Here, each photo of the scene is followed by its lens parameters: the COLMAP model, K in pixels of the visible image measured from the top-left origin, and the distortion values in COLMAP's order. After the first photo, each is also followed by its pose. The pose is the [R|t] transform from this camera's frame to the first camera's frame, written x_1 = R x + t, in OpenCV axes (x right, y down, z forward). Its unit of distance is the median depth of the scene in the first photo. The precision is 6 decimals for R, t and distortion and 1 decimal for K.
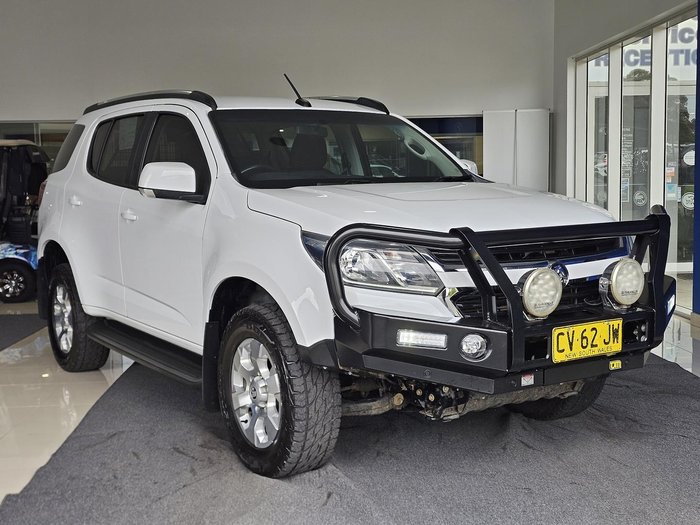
lens RADIAL K [[935.2, 0, 350.0], [0, 935.2, 262.5], [0, 0, 1]] dist [0.030014, -0.012011]
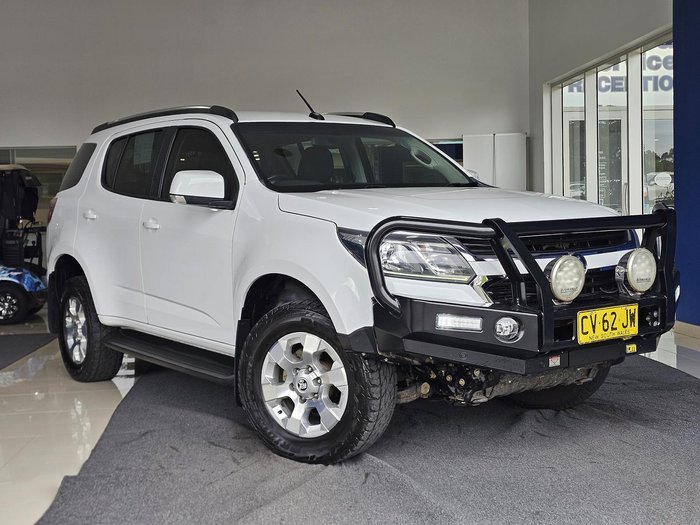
lens RADIAL K [[931.3, 0, 350.0], [0, 931.3, 262.5], [0, 0, 1]] dist [0.029301, 0.043338]
pose [[0.998669, -0.011070, 0.050381, -0.086429], [0.013115, 0.999096, -0.040443, 0.046542], [-0.049888, 0.041050, 0.997911, -0.055064]]
